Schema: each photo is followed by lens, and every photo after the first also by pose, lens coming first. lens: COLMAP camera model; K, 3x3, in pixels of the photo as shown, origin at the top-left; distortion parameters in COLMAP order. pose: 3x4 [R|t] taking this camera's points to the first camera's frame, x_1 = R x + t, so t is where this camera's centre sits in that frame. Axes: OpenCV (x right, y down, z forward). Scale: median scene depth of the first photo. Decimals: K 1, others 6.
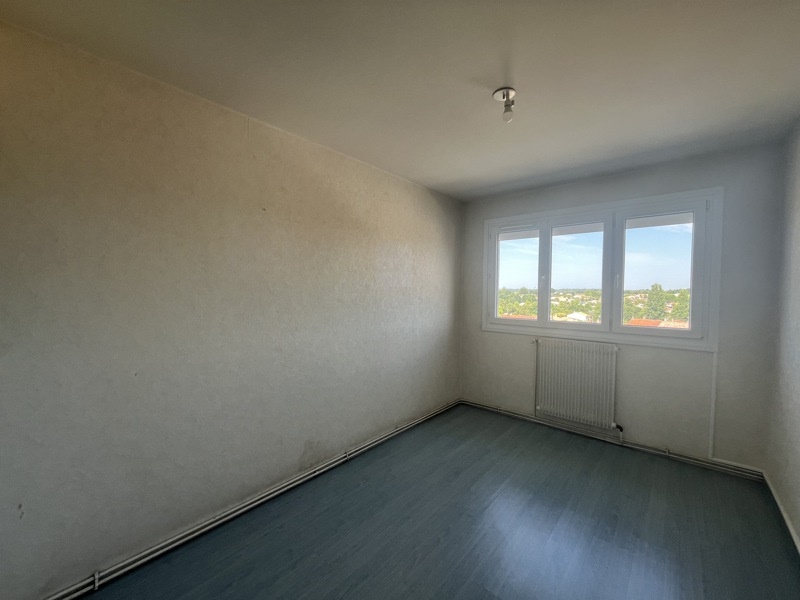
lens RADIAL K [[319.2, 0, 394.4], [0, 319.2, 298.6], [0, 0, 1]] dist [-0.001778, -0.000089]
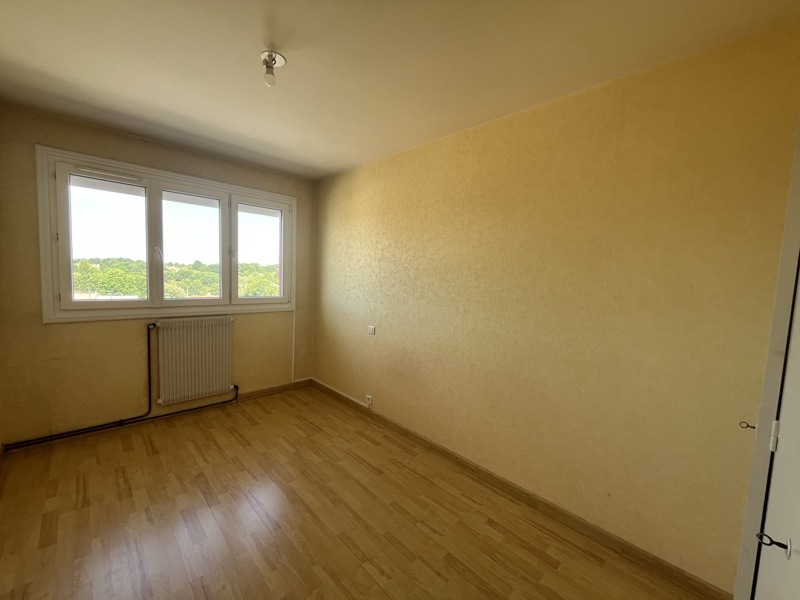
lens RADIAL K [[319.2, 0, 394.4], [0, 319.2, 298.6], [0, 0, 1]] dist [-0.001778, -0.000089]
pose [[0.112976, -0.078605, 0.990484, -0.332017], [-0.011036, 0.996705, 0.080358, -0.008501], [-0.993536, -0.020009, 0.111737, 0.308324]]
